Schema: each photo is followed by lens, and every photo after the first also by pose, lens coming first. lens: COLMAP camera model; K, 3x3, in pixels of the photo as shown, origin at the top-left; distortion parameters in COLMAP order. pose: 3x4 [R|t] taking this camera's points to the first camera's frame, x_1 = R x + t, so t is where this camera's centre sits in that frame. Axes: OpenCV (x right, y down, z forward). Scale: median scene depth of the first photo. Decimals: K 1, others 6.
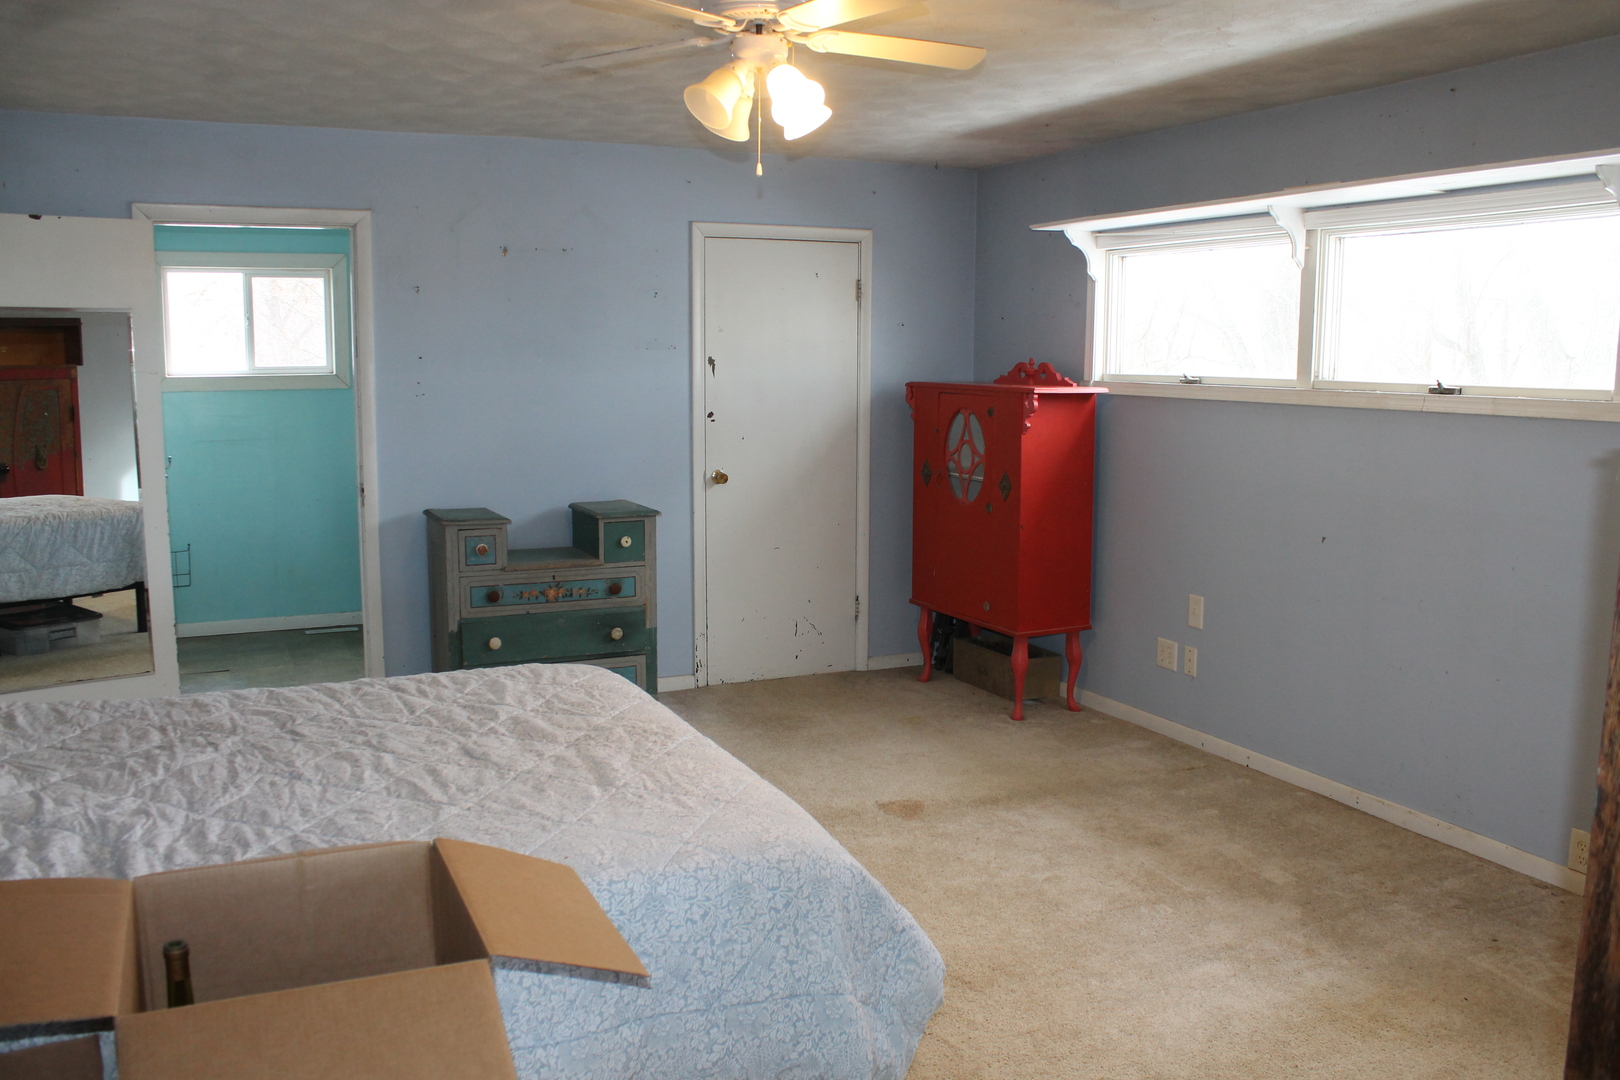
lens RADIAL K [[1405.3, 0, 810.0], [0, 1405.3, 540.0], [0, 0, 1]] dist [-0.157844, 0.162604]
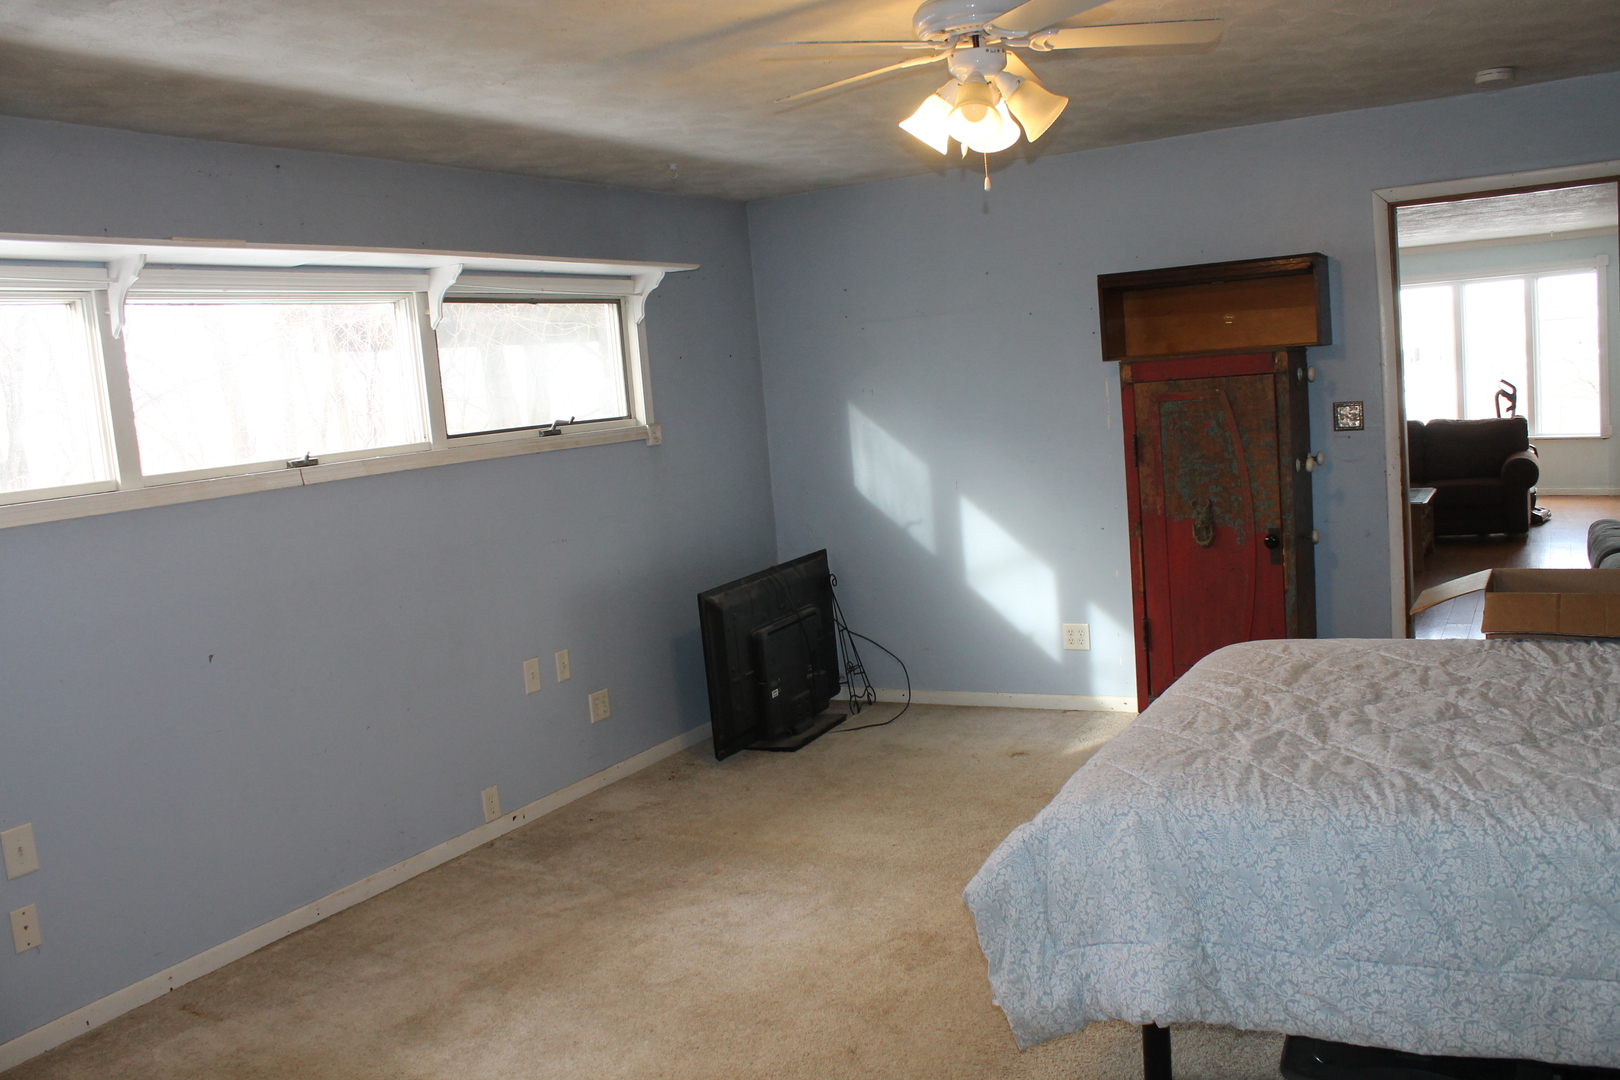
lens RADIAL K [[1405.3, 0, 810.0], [0, 1405.3, 540.0], [0, 0, 1]] dist [-0.157844, 0.162604]
pose [[-0.596106, -0.043278, 0.801739, -0.567199], [0.189940, 0.962602, 0.193185, -0.178856], [-0.780116, 0.267440, -0.565592, 1.289984]]
